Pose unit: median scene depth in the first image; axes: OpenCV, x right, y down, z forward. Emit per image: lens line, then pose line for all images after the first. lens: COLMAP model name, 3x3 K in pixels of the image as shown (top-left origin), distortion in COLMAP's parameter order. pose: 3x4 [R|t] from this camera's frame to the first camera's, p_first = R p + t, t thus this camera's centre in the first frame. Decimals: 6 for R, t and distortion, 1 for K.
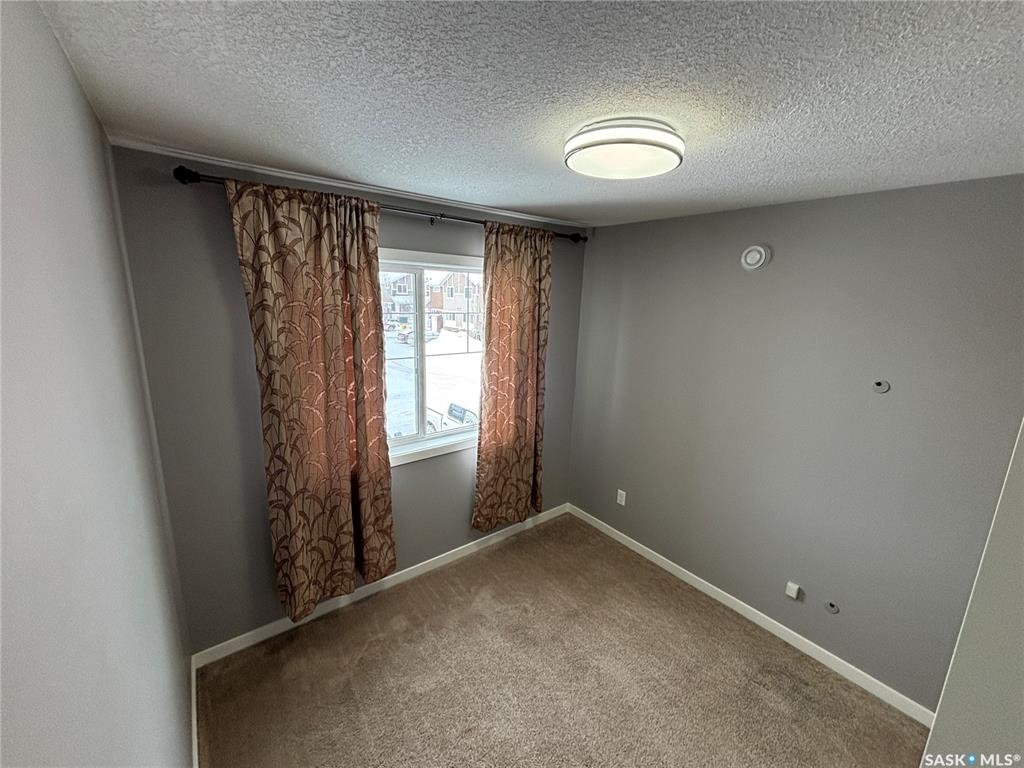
lens RADIAL K [[413.5, 0, 514.1], [0, 413.5, 381.1], [0, 0, 1]] dist [-0.000376, 0.000285]
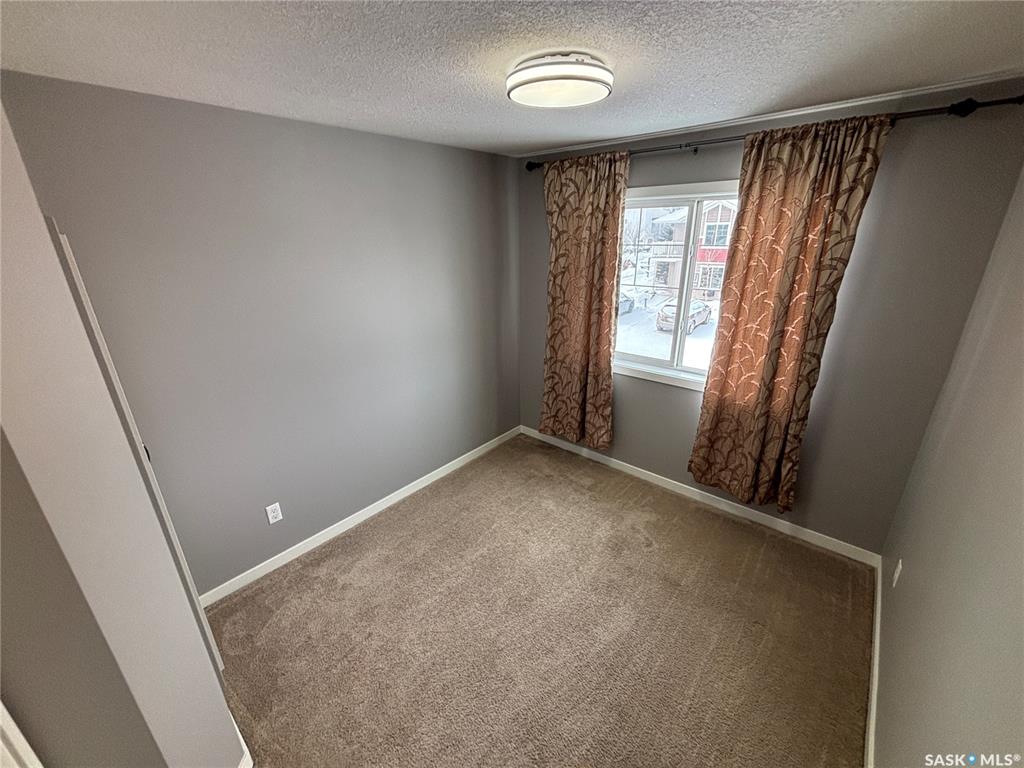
lens RADIAL K [[413.5, 0, 514.6], [0, 413.5, 386.6], [0, 0, 1]] dist [-0.000376, 0.000285]
pose [[0.186745, 0.311261, -0.931796, 0.814664], [-0.186101, 0.942515, 0.277545, -0.040988], [0.964621, 0.121578, 0.233936, 0.398342]]
